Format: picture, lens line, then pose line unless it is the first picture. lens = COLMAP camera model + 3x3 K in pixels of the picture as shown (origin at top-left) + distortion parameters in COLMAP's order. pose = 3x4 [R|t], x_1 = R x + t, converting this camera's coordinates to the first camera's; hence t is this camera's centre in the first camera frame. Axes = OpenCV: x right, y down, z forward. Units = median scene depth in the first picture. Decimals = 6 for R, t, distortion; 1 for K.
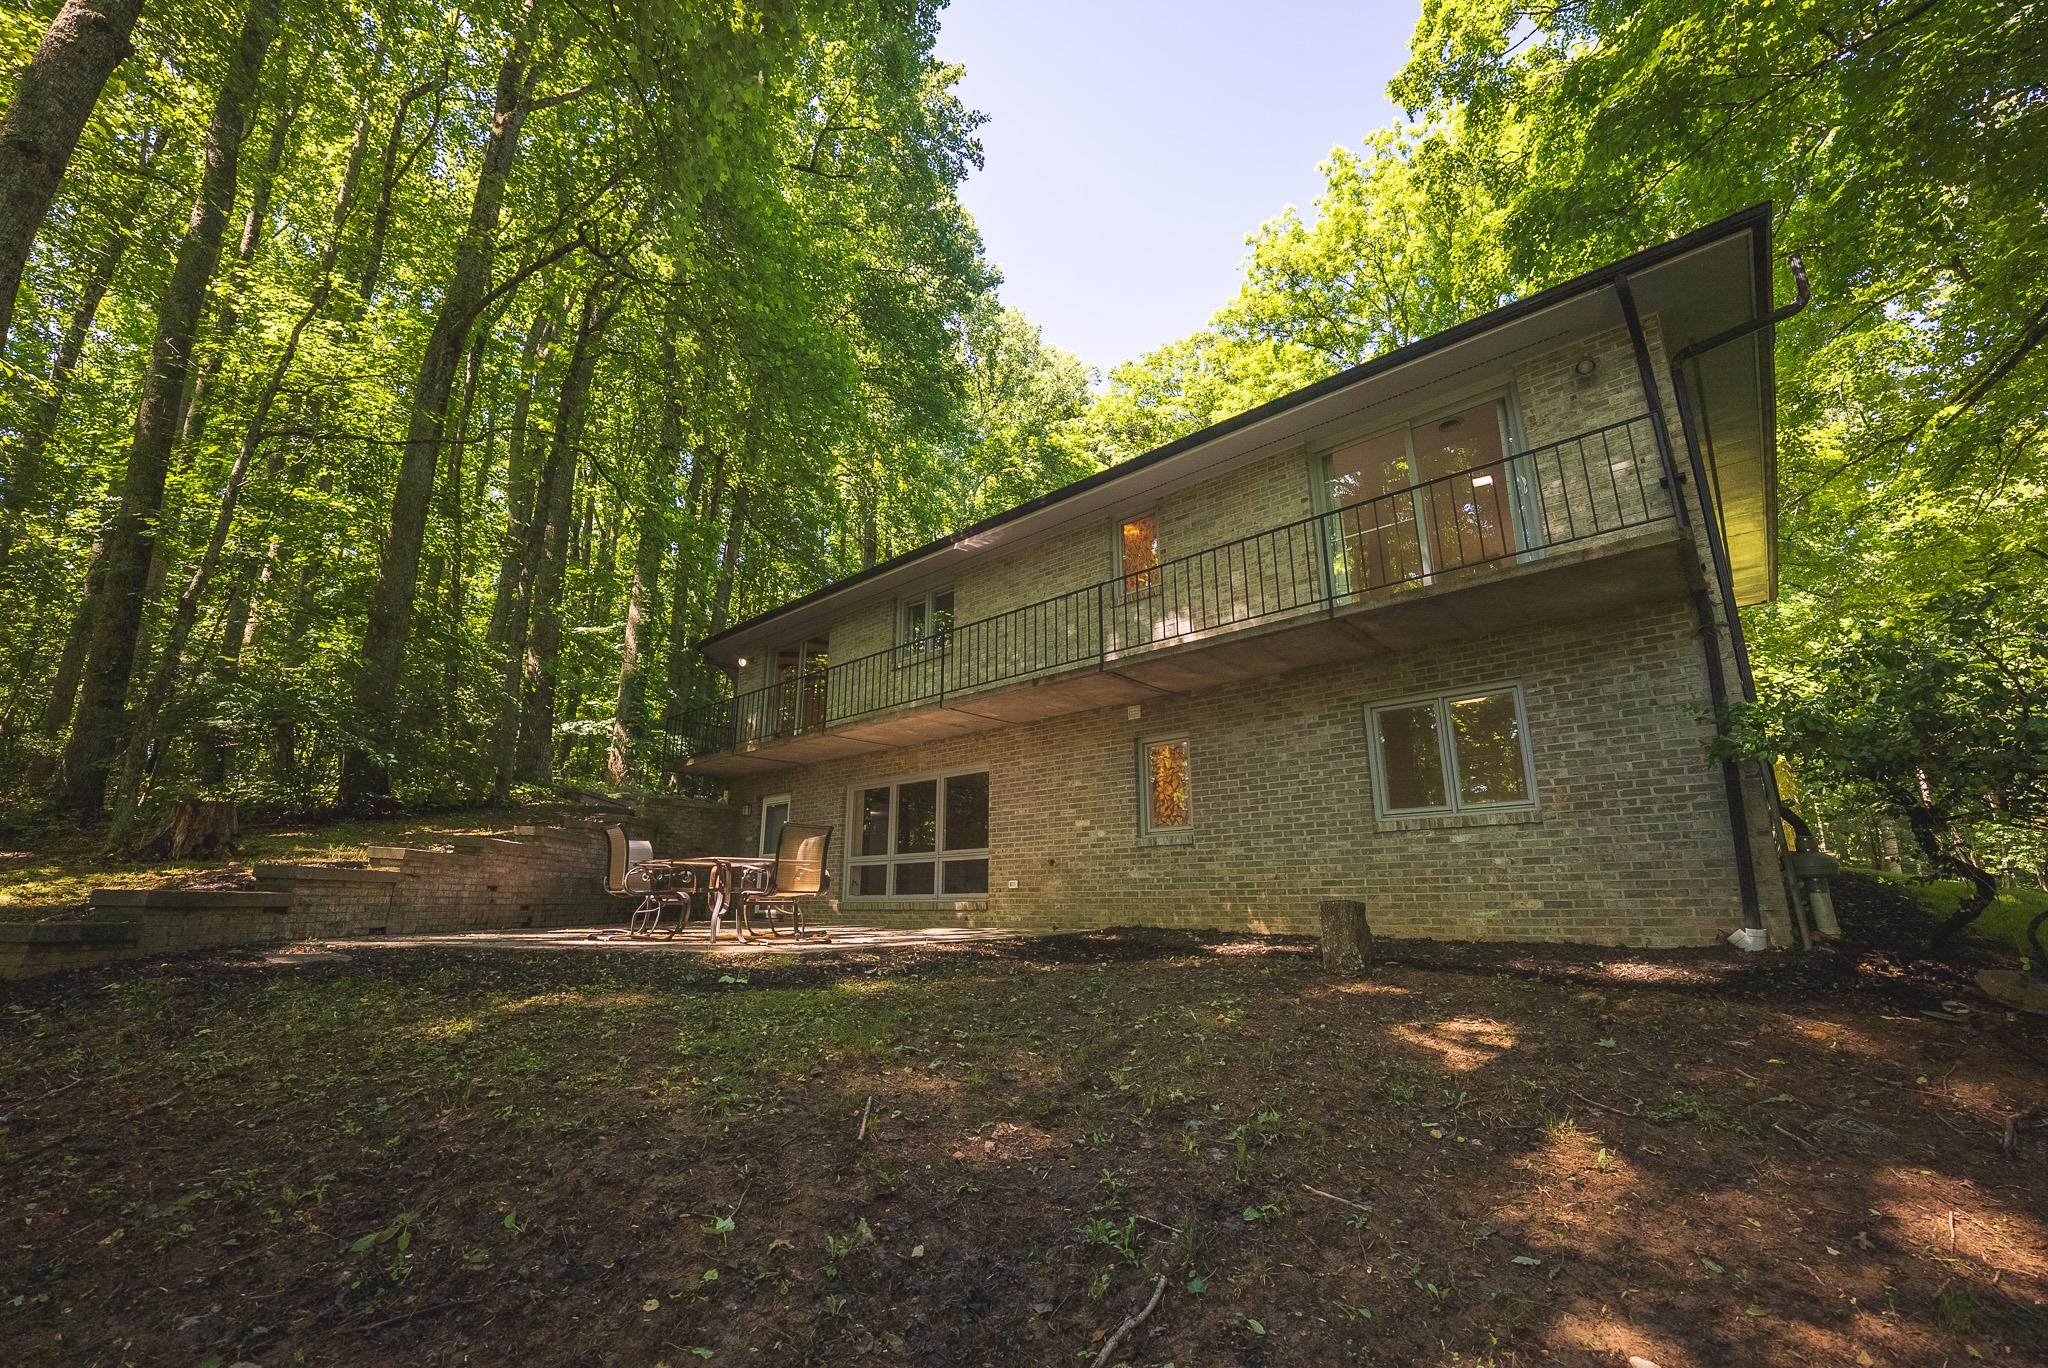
lens RADIAL K [[833.2, 0, 1027.4], [0, 833.2, 688.6], [0, 0, 1]] dist [-0.018645, 0.000040]
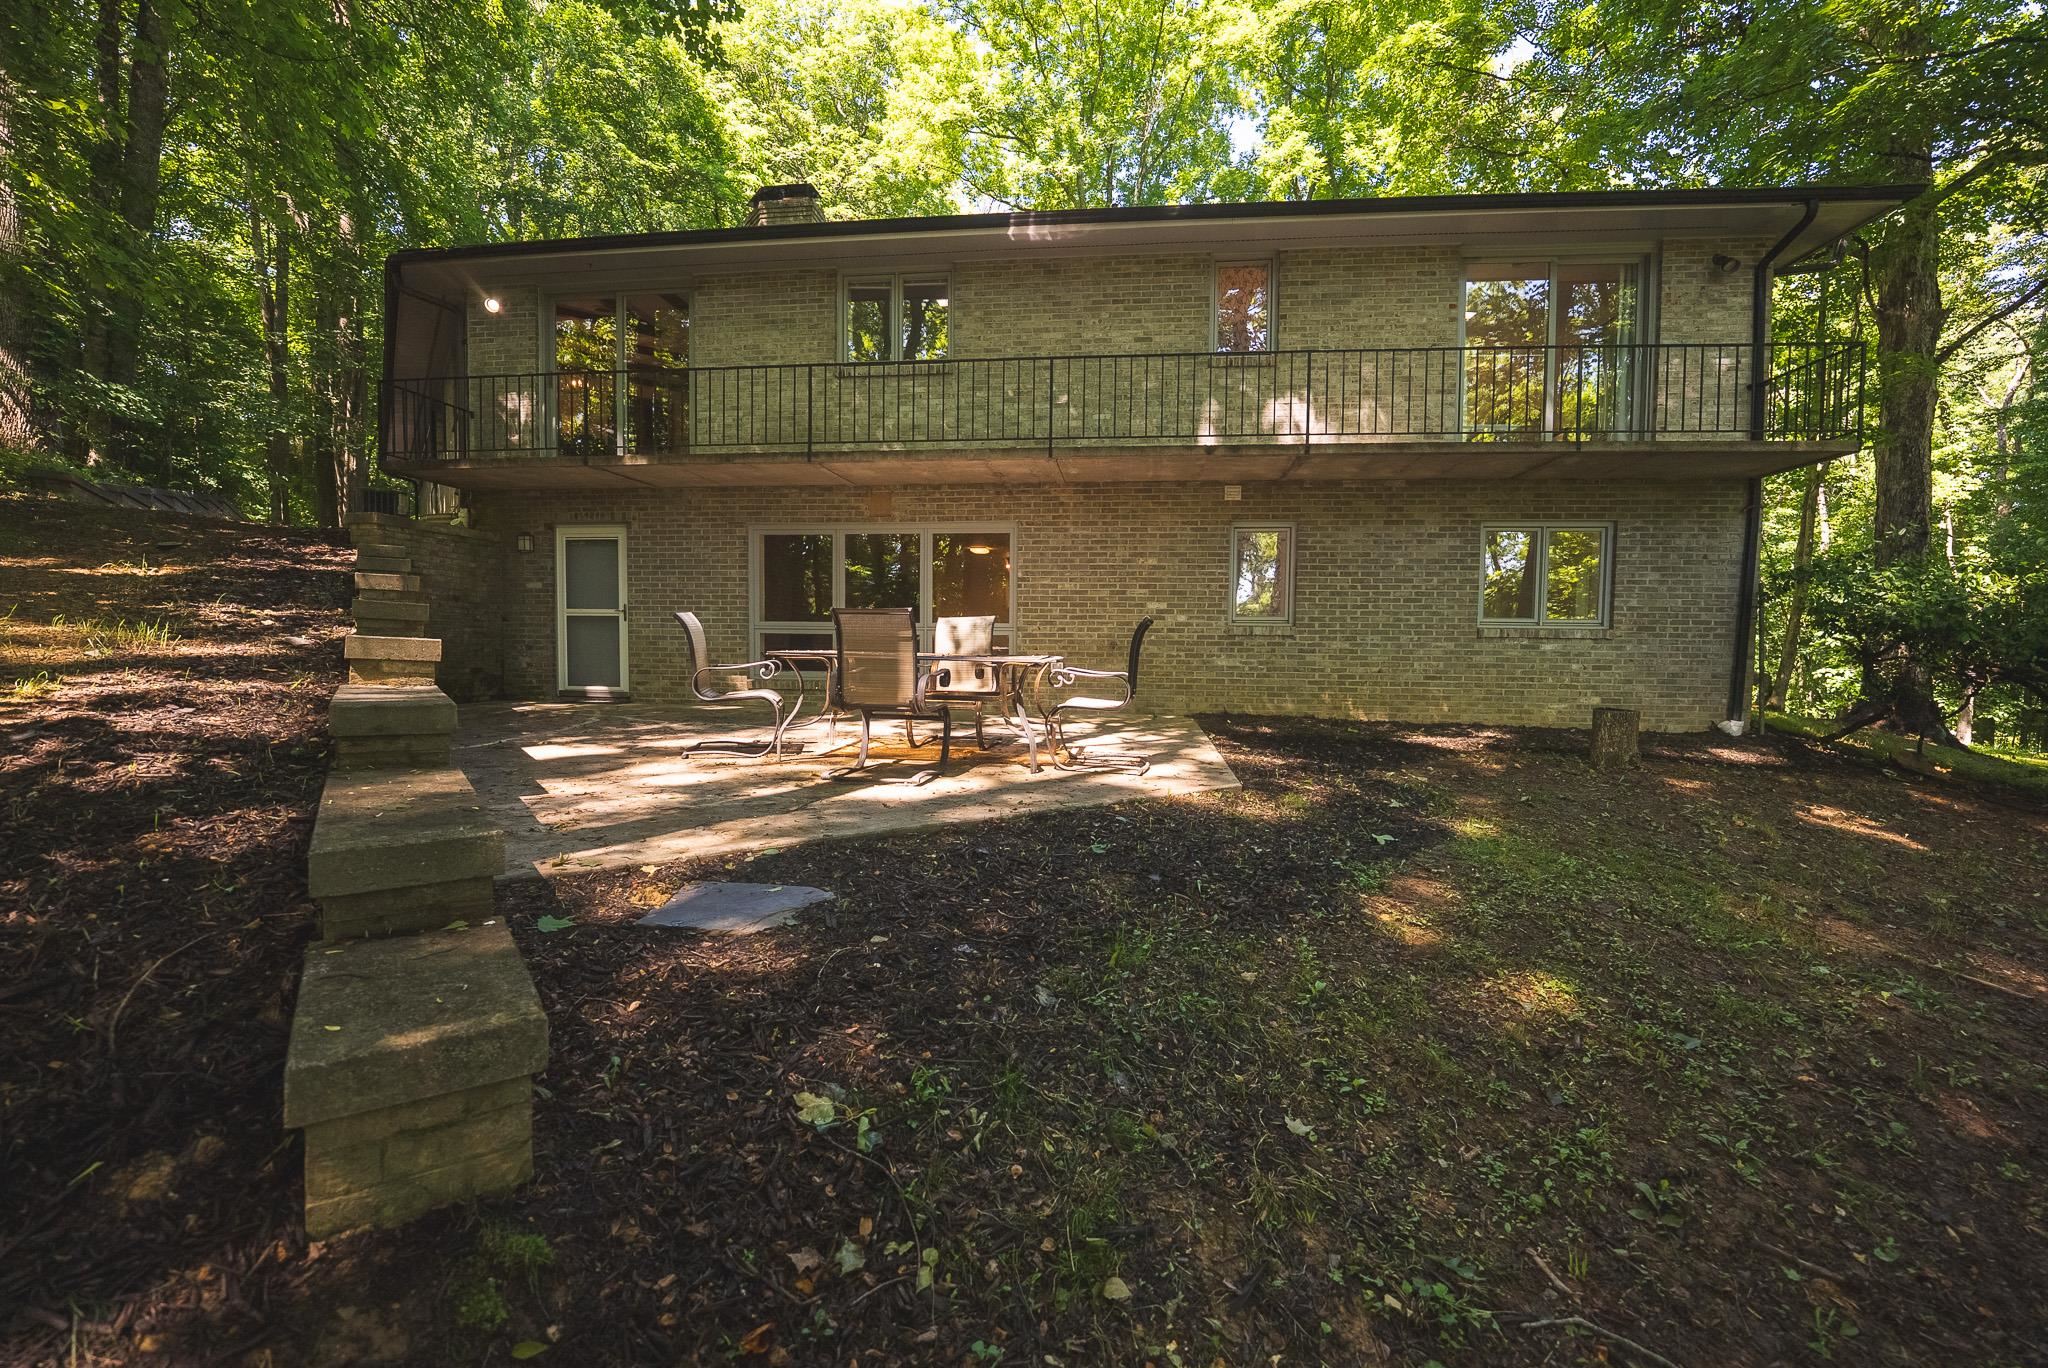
lens RADIAL K [[843.8, 0, 1030.2], [0, 843.8, 686.0], [0, 0, 1]] dist [-0.029603, 0.004830]
pose [[0.821291, -0.016045, 0.570284, -0.668816], [-0.157571, 0.954343, 0.253774, 0.035303], [-0.548318, -0.298283, 0.781265, 0.358909]]
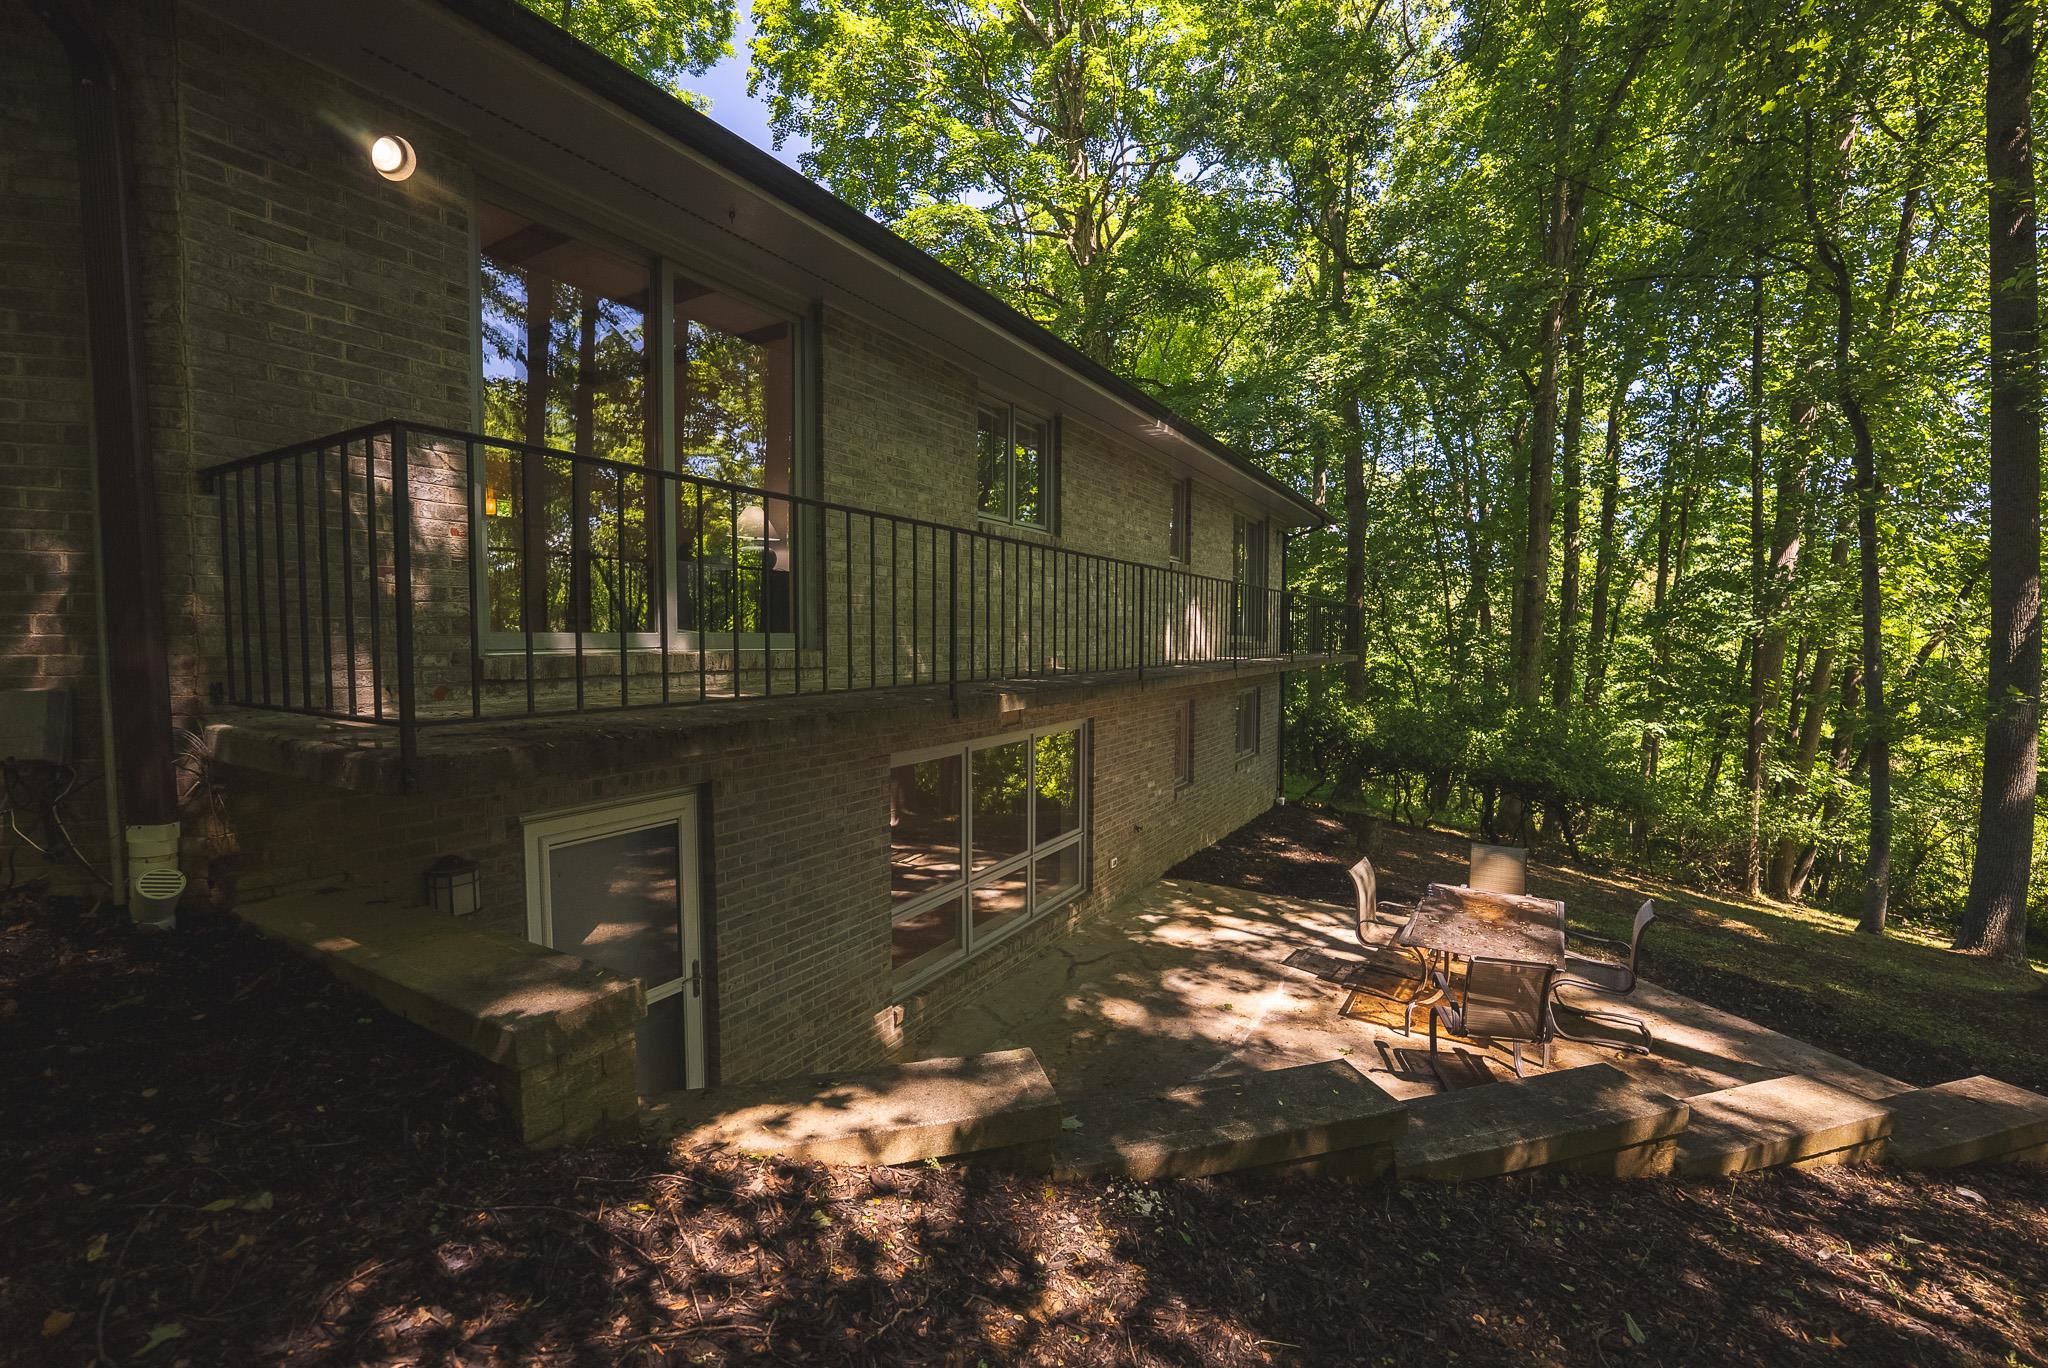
lens RADIAL K [[838.8, 0, 1024.0], [0, 838.8, 684.0], [0, 0, 1]] dist [-0.034050, 0.005631]
pose [[-0.189003, -0.051000, 0.980651, -1.010823], [-0.245372, 0.969424, 0.003125, 0.089729], [-0.950826, -0.240033, -0.195738, 1.561664]]
